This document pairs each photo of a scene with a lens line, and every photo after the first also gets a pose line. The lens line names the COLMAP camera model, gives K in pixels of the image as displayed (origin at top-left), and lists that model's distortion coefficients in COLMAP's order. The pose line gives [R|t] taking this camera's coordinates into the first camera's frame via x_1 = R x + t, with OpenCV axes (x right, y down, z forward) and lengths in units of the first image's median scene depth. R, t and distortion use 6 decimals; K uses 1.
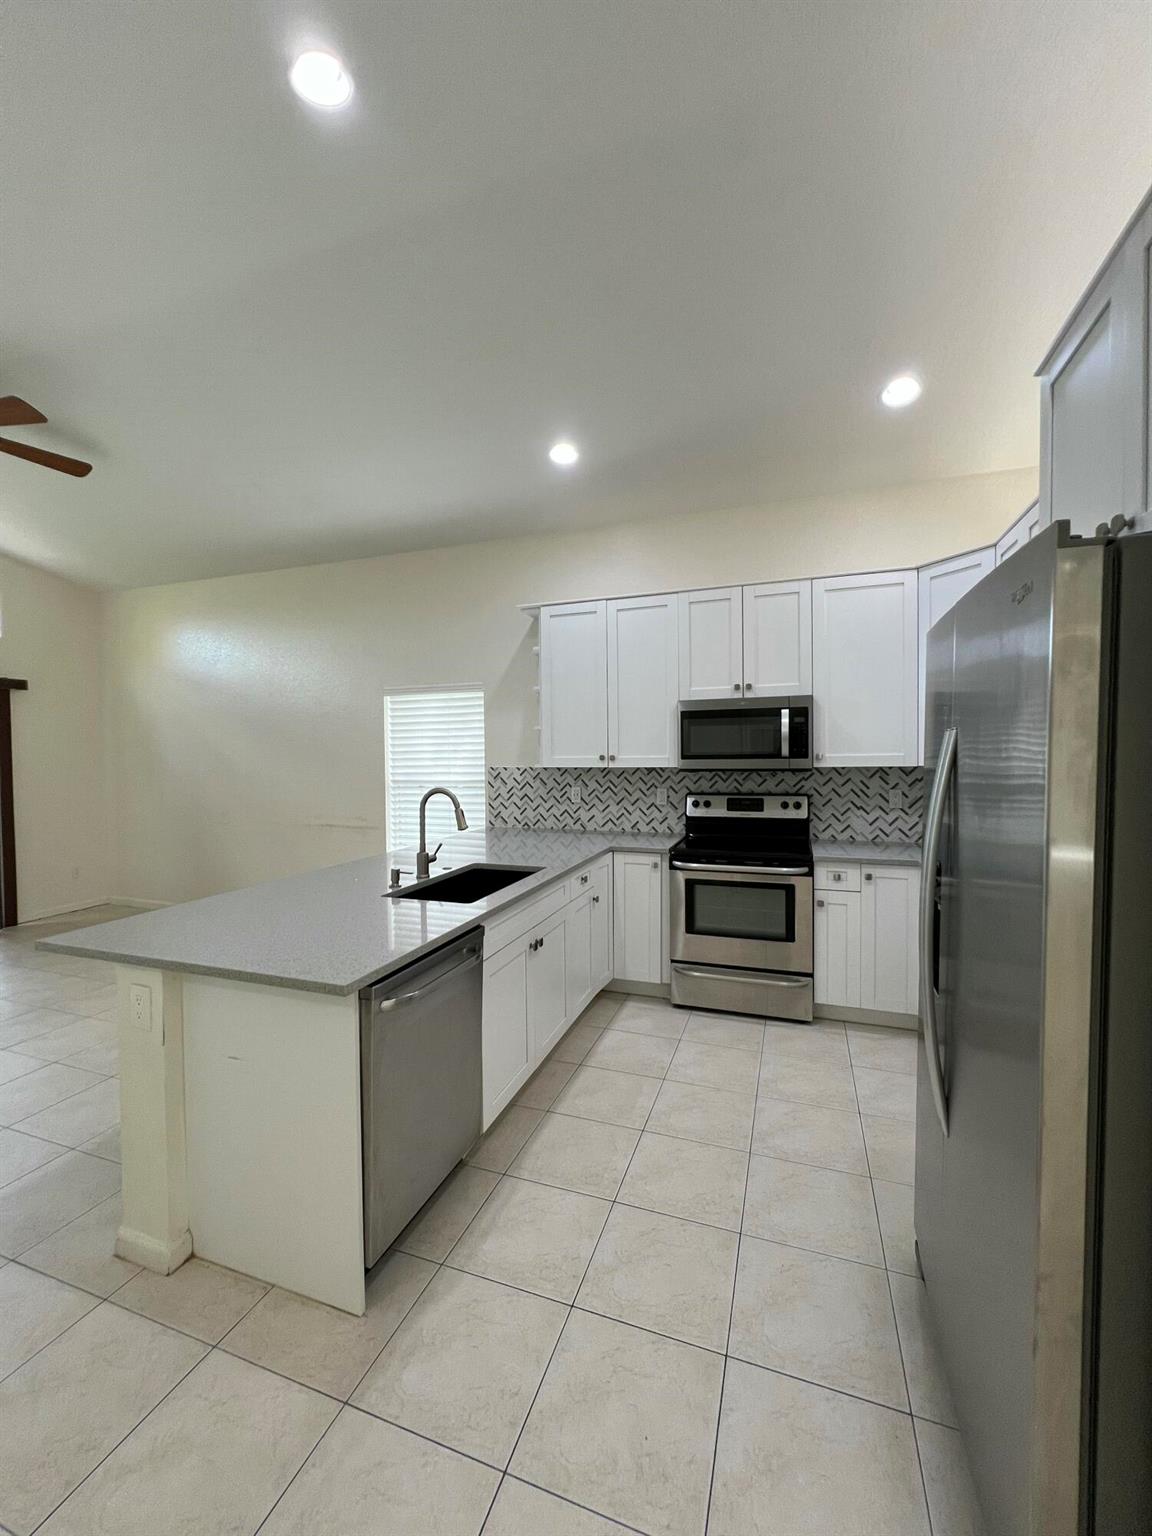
lens RADIAL K [[613.0, 0, 583.4], [0, 613.0, 773.1], [0, 0, 1]] dist [-0.001952, 0.001180]
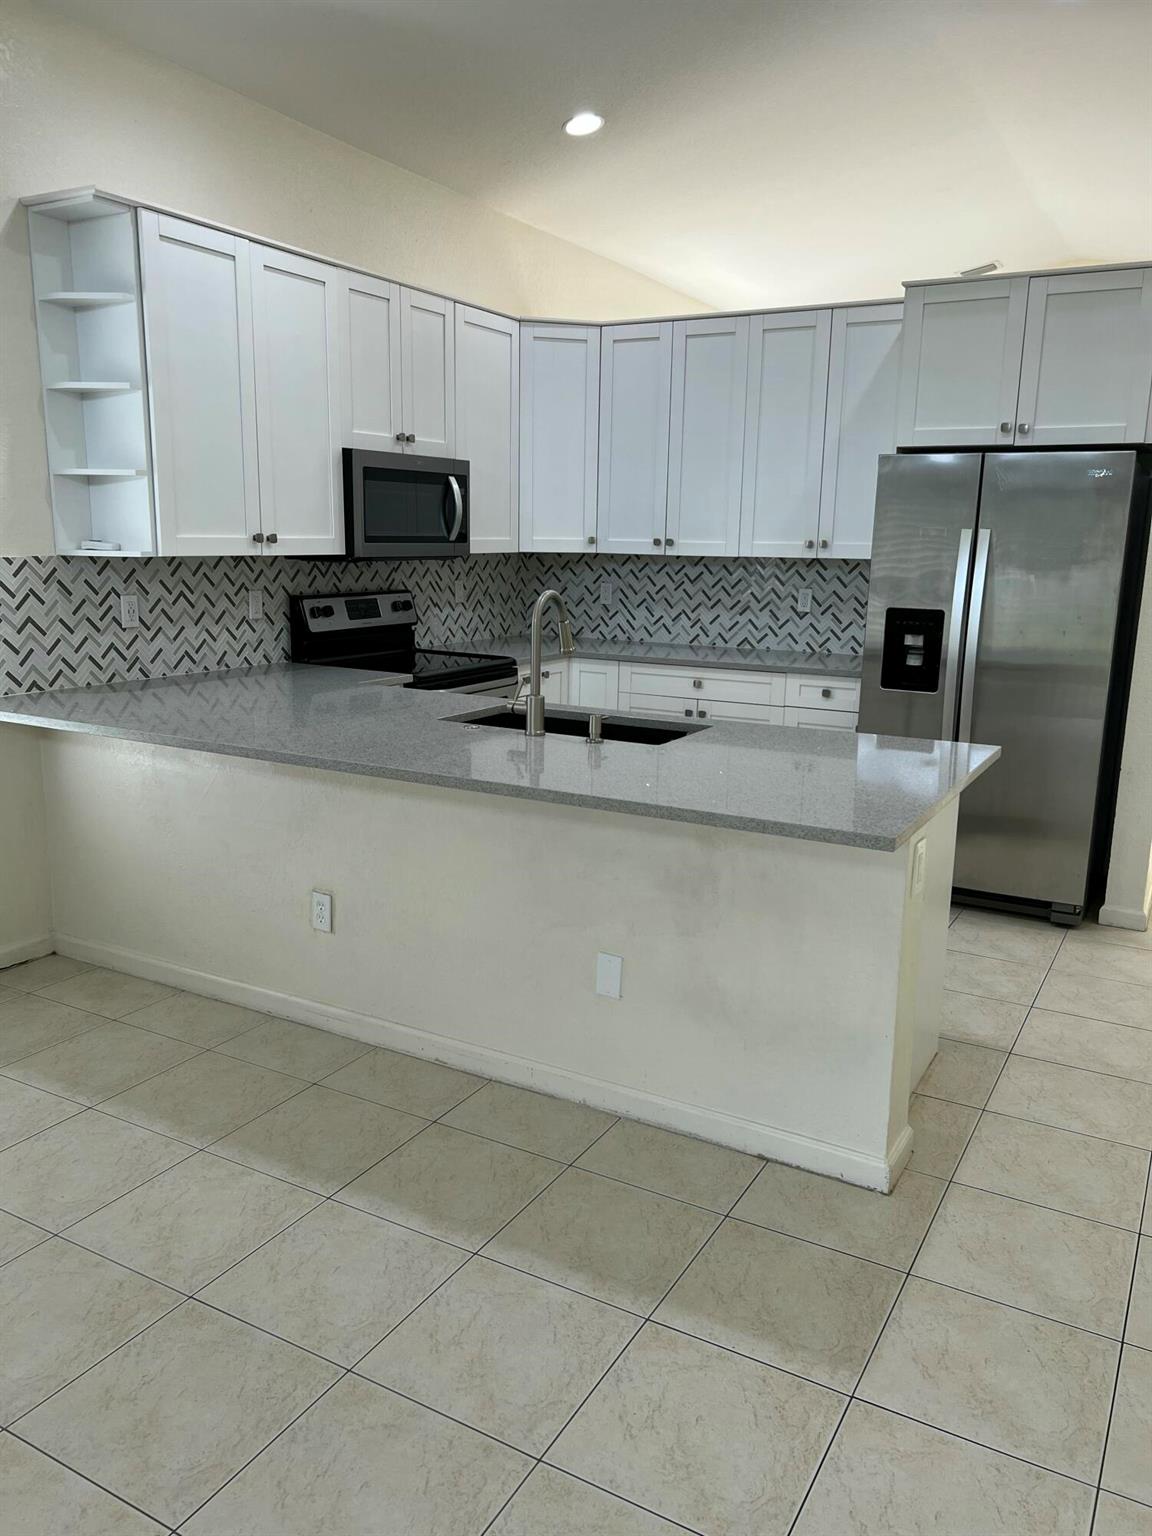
lens RADIAL K [[1161.6, 0, 580.2], [0, 1161.6, 763.3], [0, 0, 1]] dist [0.054441, -0.030229]
pose [[0.182984, -0.180020, 0.966493, -0.919284], [0.016296, 0.983512, 0.180105, -0.009424], [-0.982981, -0.017207, 0.182901, 0.471550]]
